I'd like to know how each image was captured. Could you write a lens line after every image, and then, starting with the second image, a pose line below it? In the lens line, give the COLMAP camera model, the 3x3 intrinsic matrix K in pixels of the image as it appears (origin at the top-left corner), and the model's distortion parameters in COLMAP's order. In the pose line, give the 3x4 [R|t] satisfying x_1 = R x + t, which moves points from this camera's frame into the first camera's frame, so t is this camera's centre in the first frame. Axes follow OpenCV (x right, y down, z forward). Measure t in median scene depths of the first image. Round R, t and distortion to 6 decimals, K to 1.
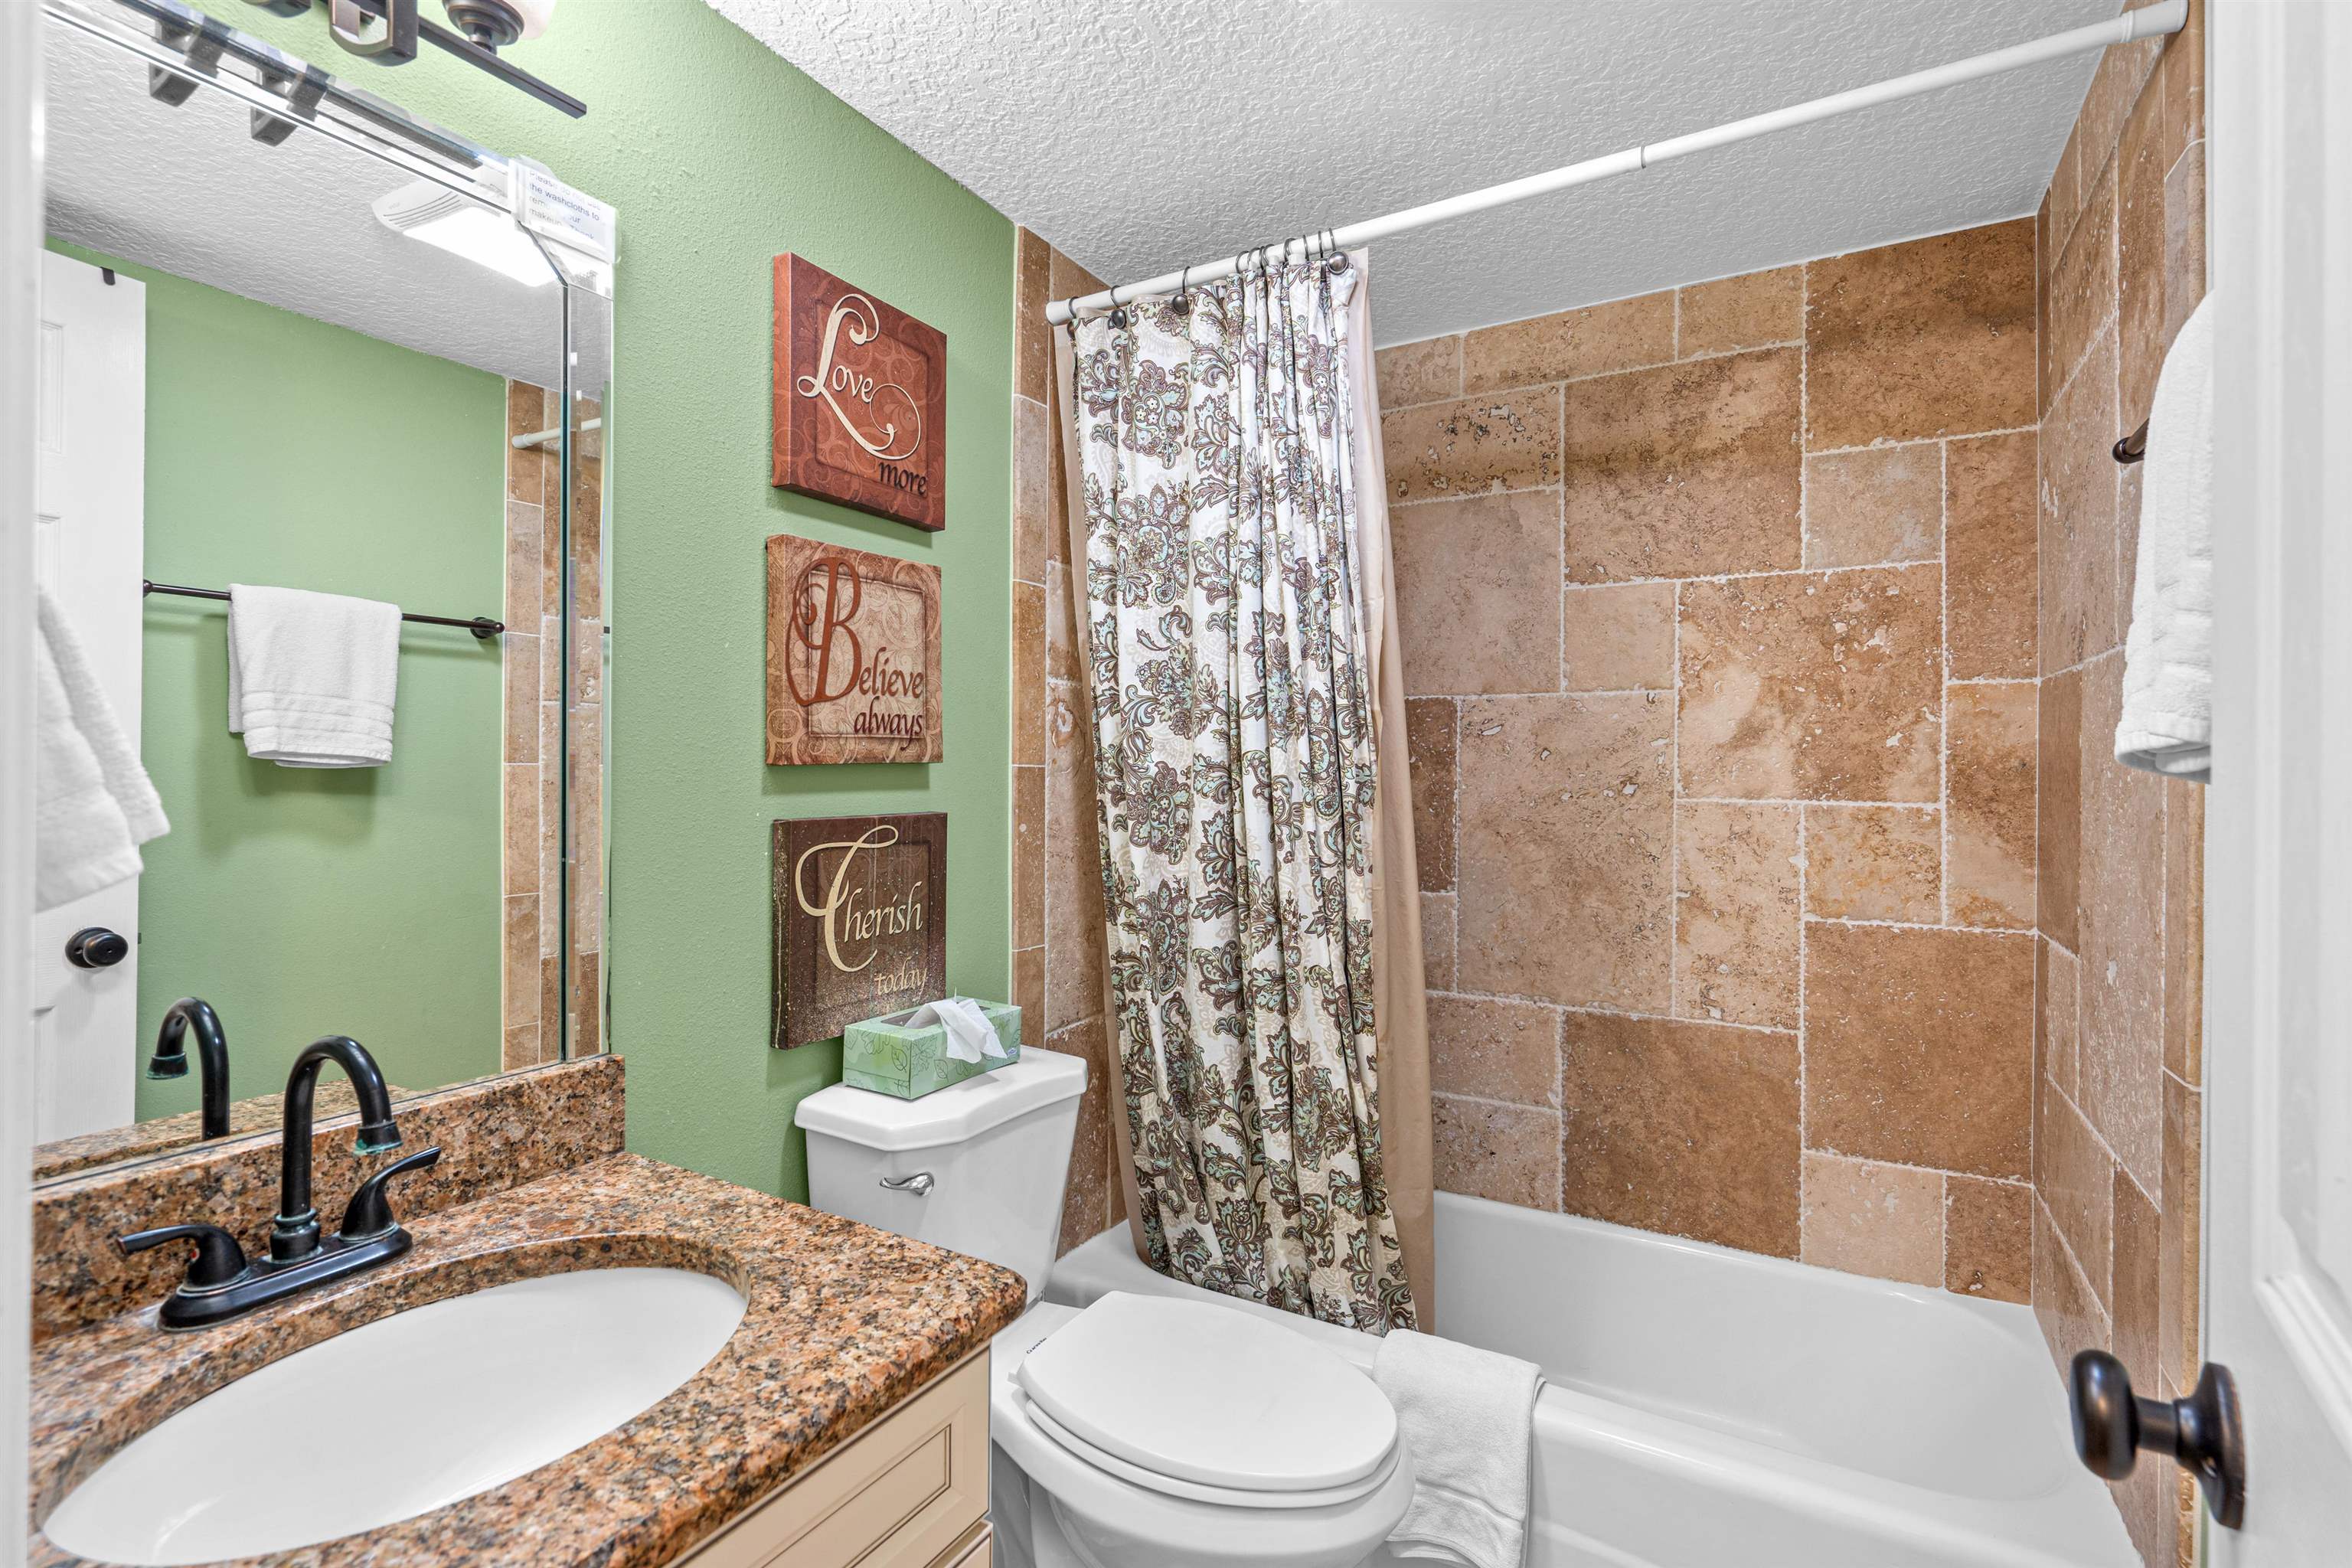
lens RADIAL K [[1069.3, 0, 1164.3], [0, 1069.3, 778.9], [0, 0, 1]] dist [-0.012495, 0.012226]
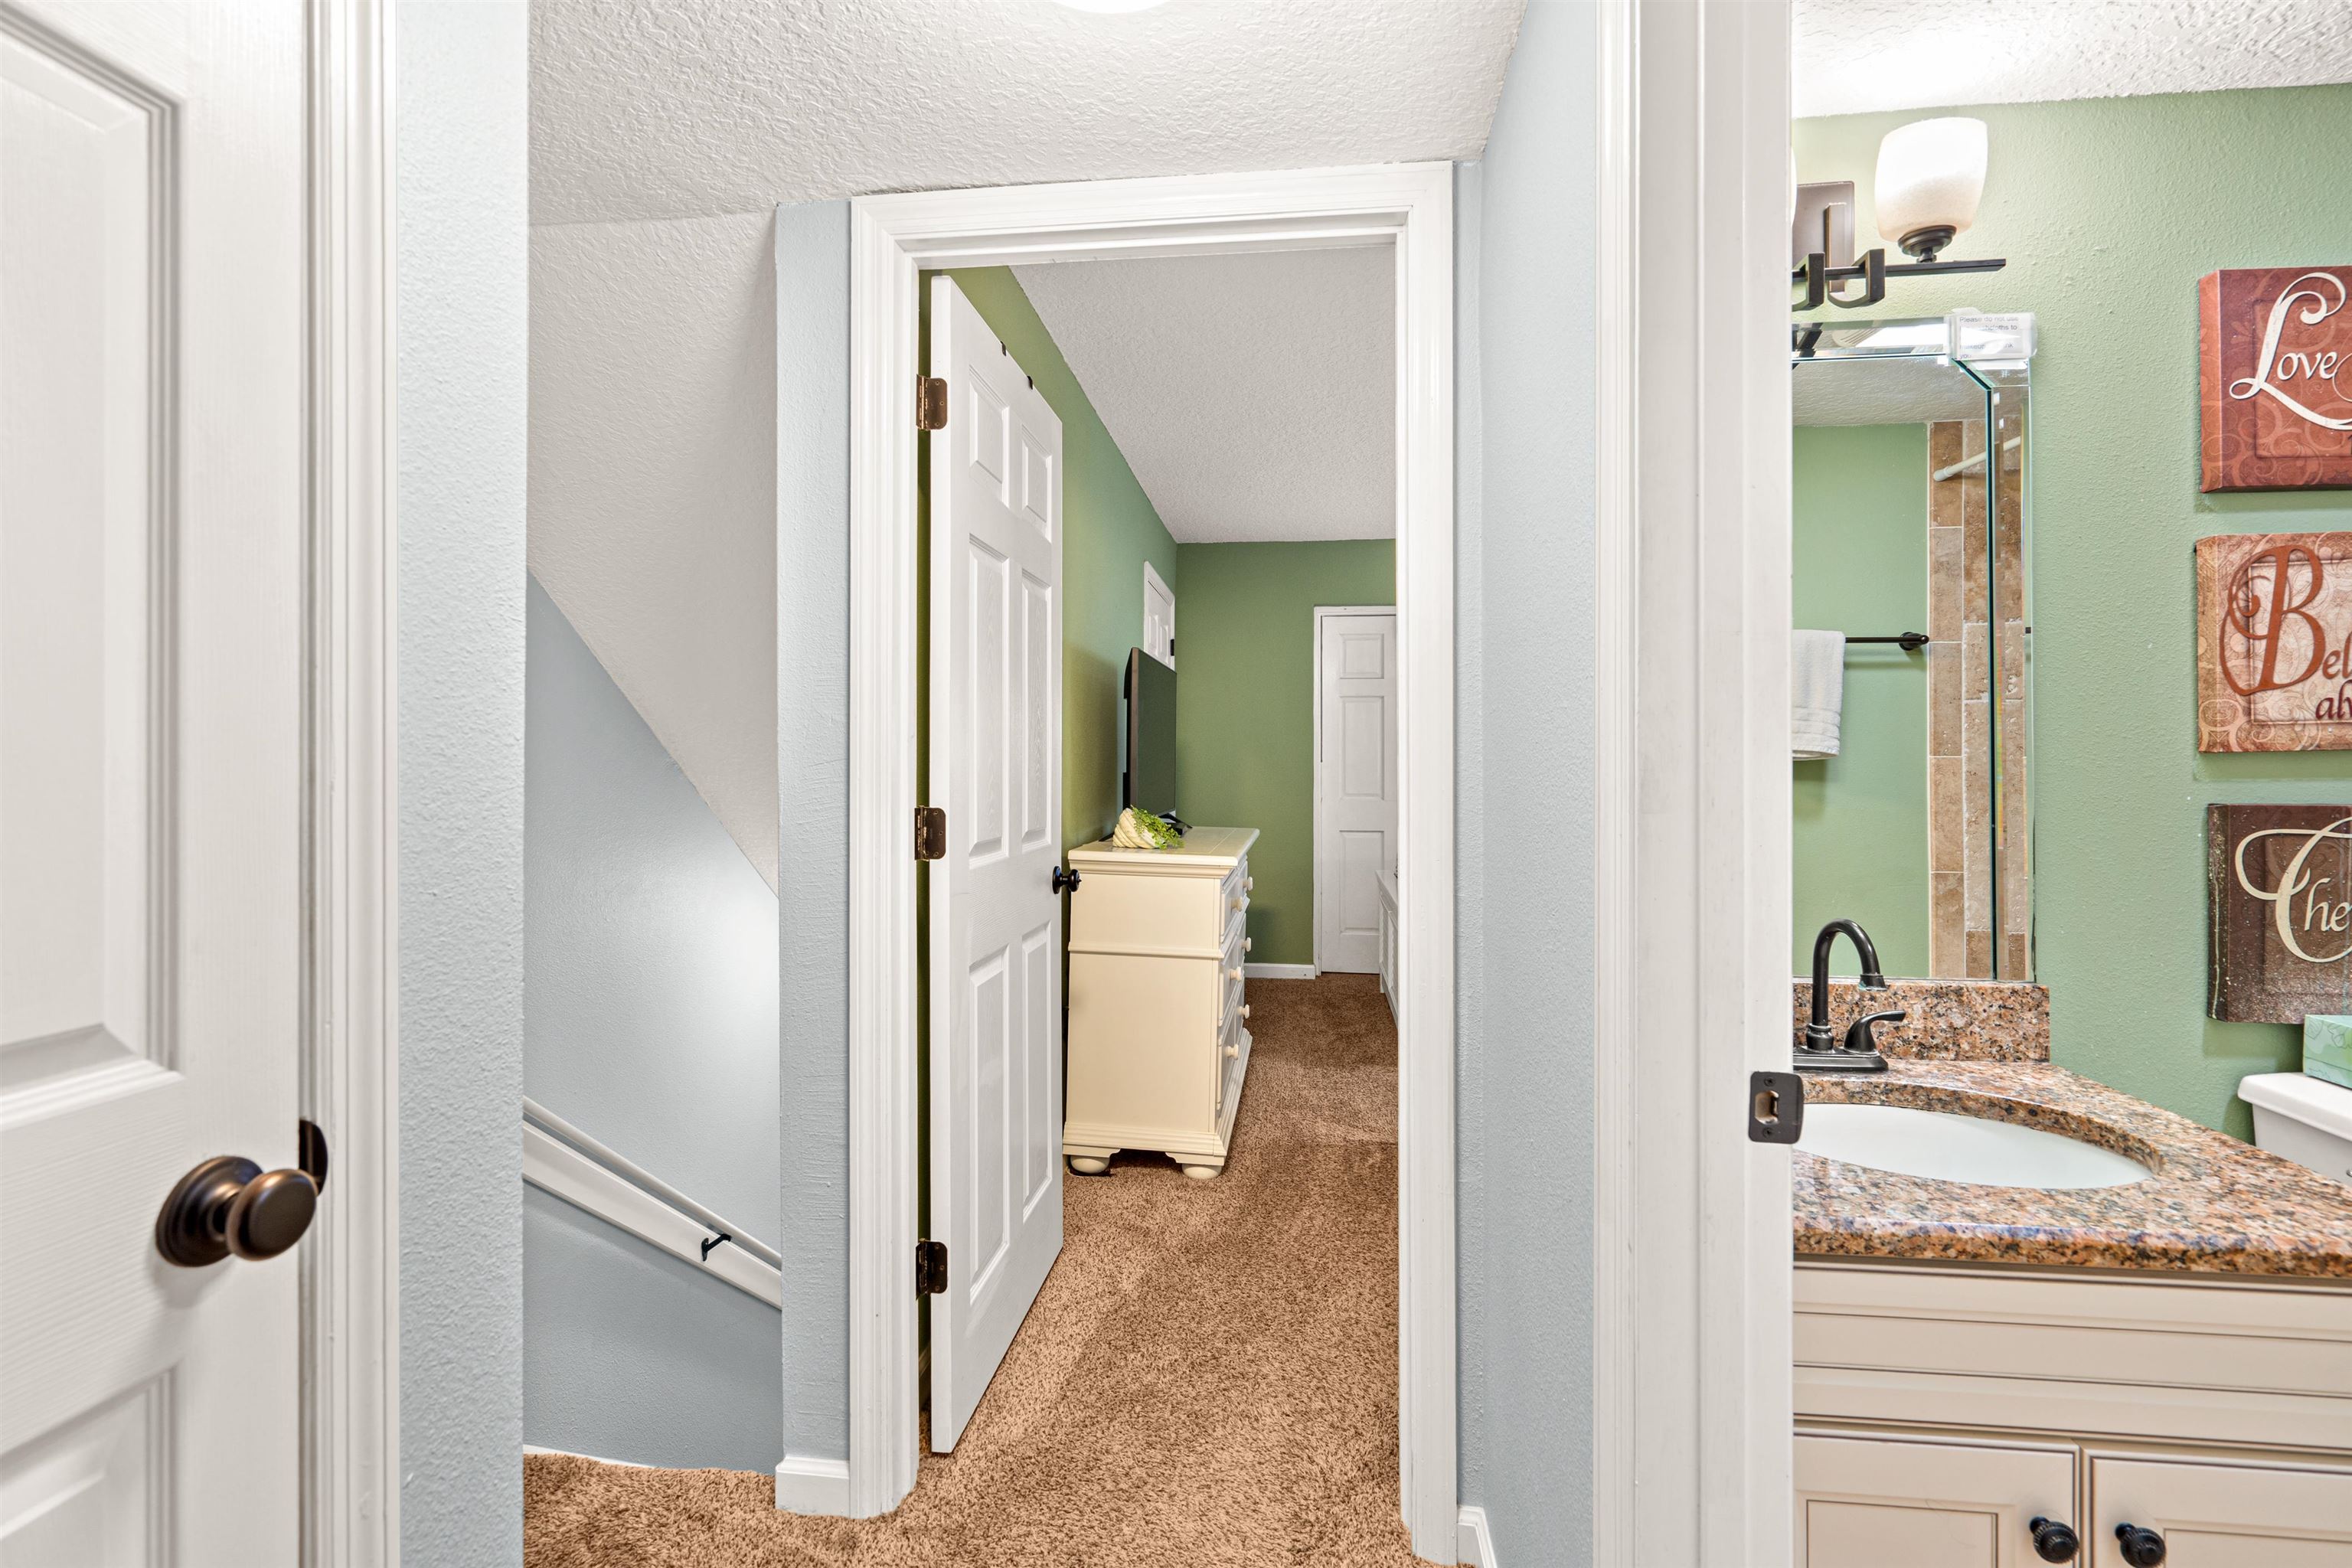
lens RADIAL K [[1070.3, 0, 1174.1], [0, 1070.3, 742.1], [0, 0, 1]] dist [-0.001452, -0.000679]
pose [[0.401335, -0.020794, -0.915695, 0.196756], [-0.008769, 0.999609, -0.026543, 0.014085], [0.915889, 0.018683, 0.400996, -0.373032]]
